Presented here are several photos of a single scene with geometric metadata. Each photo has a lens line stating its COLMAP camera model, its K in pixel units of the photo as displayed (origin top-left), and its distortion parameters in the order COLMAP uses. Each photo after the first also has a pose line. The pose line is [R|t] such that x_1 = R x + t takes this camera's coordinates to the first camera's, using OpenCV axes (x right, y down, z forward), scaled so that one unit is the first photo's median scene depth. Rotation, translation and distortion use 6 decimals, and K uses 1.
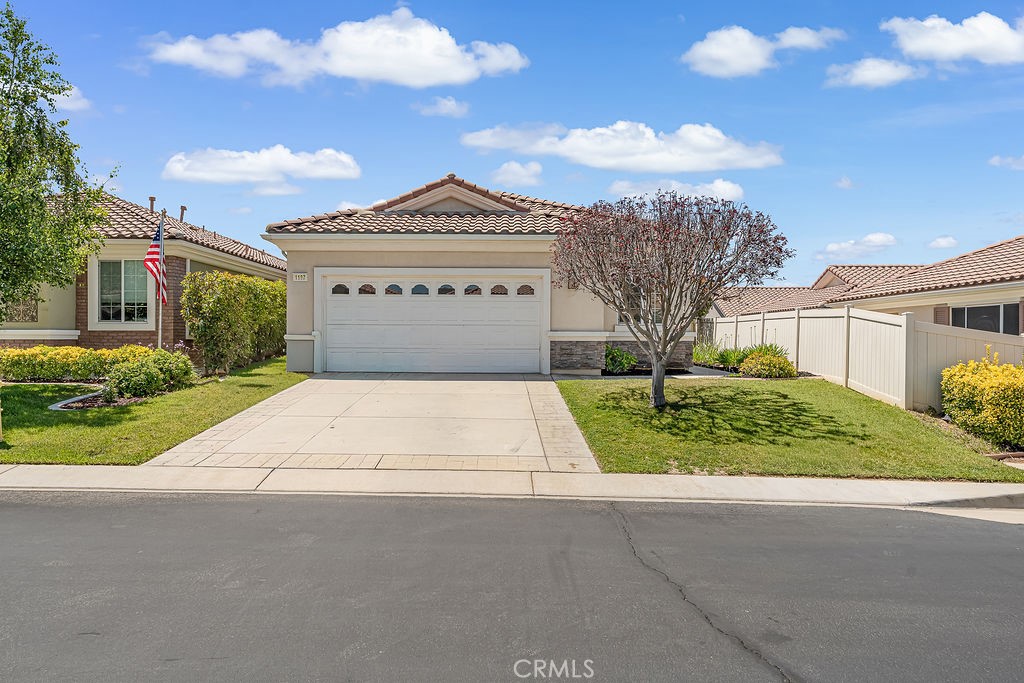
lens RADIAL K [[460.0, 0, 507.8], [0, 460.0, 343.2], [0, 0, 1]] dist [0.000284, -0.011069]
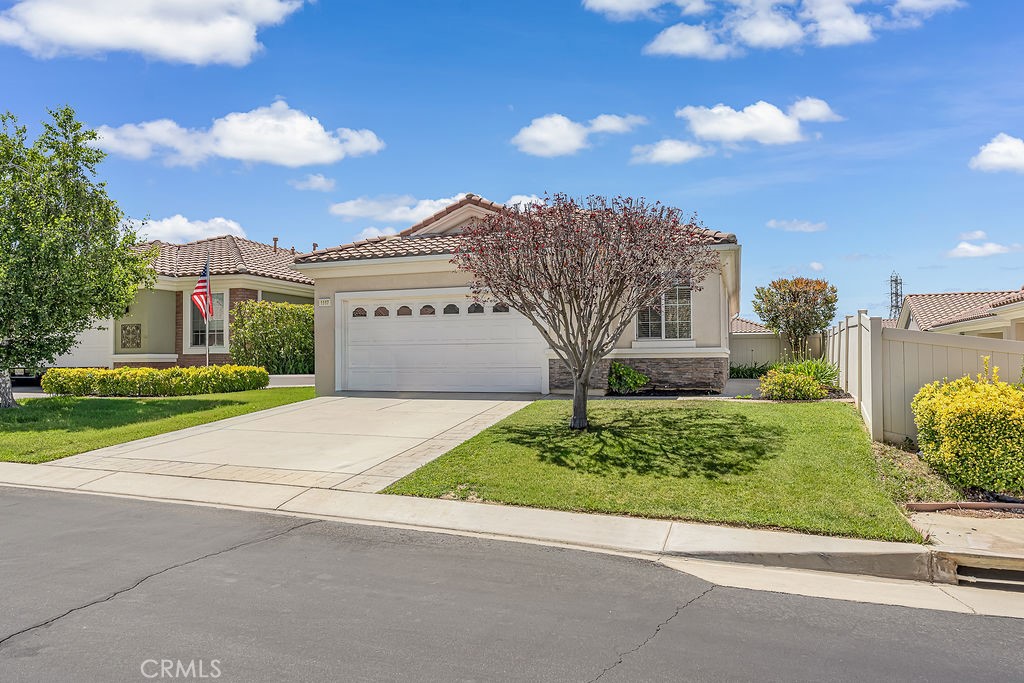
lens RADIAL K [[489.4, 0, 547.8], [0, 489.4, 332.8], [0, 0, 1]] dist [-0.020589, -0.000132]
pose [[0.970275, -0.025032, -0.240705, 0.332570], [0.011336, 0.998245, -0.058118, -0.000277], [0.241738, 0.053662, 0.968857, 0.020269]]
